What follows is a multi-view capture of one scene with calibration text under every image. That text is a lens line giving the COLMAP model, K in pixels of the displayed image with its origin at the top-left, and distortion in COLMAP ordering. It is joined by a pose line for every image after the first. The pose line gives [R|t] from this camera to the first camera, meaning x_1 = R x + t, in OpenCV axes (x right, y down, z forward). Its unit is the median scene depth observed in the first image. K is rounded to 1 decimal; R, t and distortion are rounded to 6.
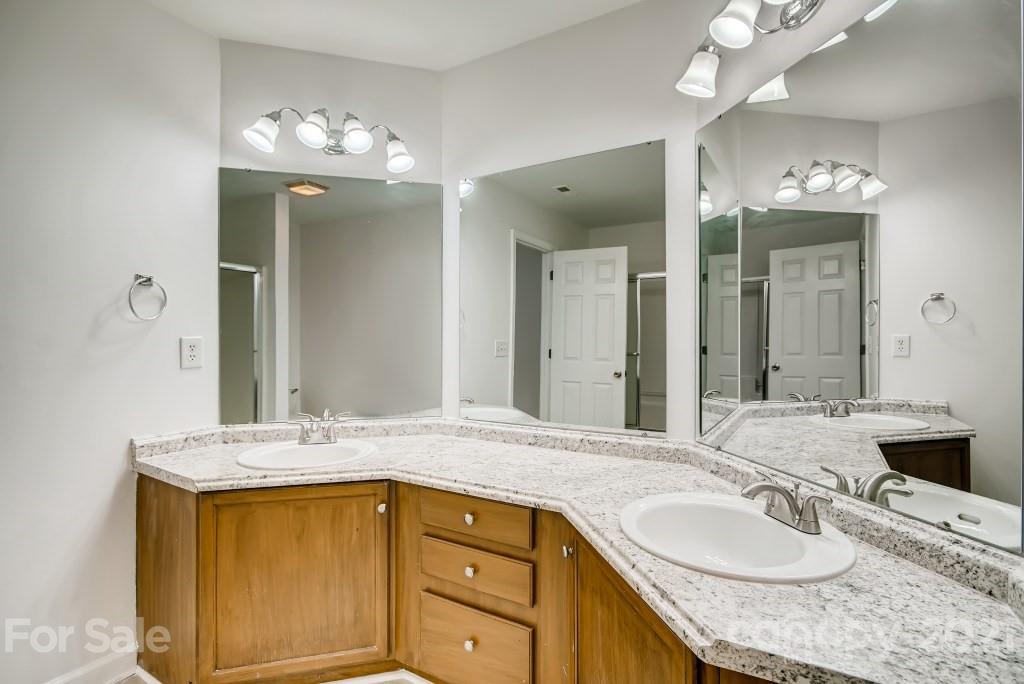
lens RADIAL K [[490.9, 0, 509.9], [0, 490.9, 341.9], [0, 0, 1]] dist [-0.009331, 0.002699]
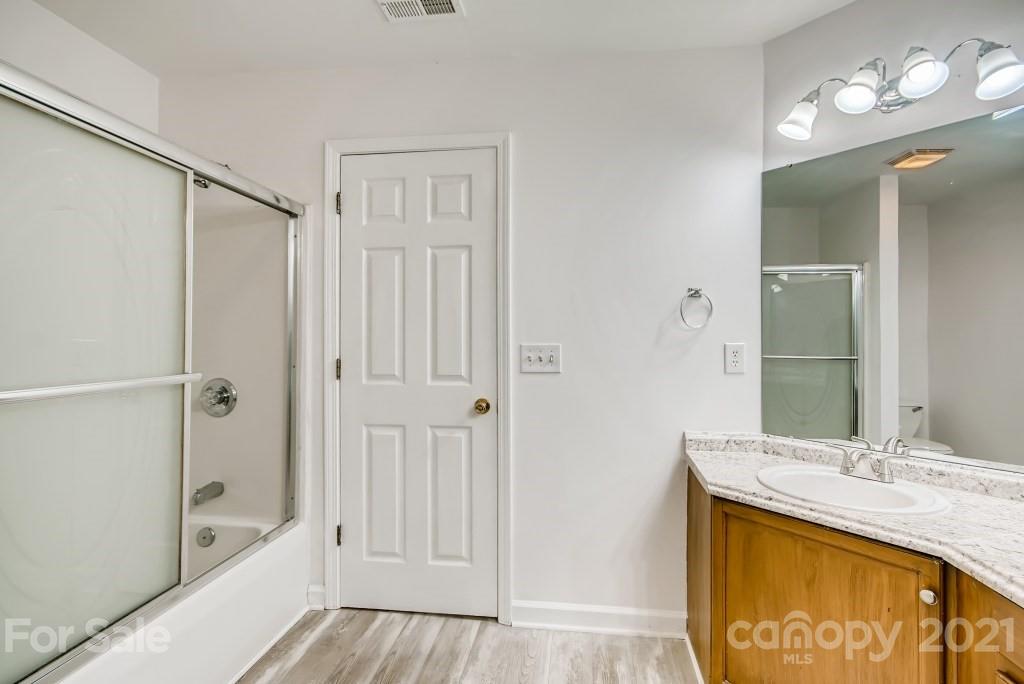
lens RADIAL K [[490.9, 0, 512.5], [0, 490.9, 331.7], [0, 0, 1]] dist [-0.009331, 0.002699]
pose [[0.397530, -0.011367, -0.917519, 0.121805], [-0.015574, 0.999696, -0.019133, -0.007934], [0.917457, 0.021895, 0.397232, 0.163789]]
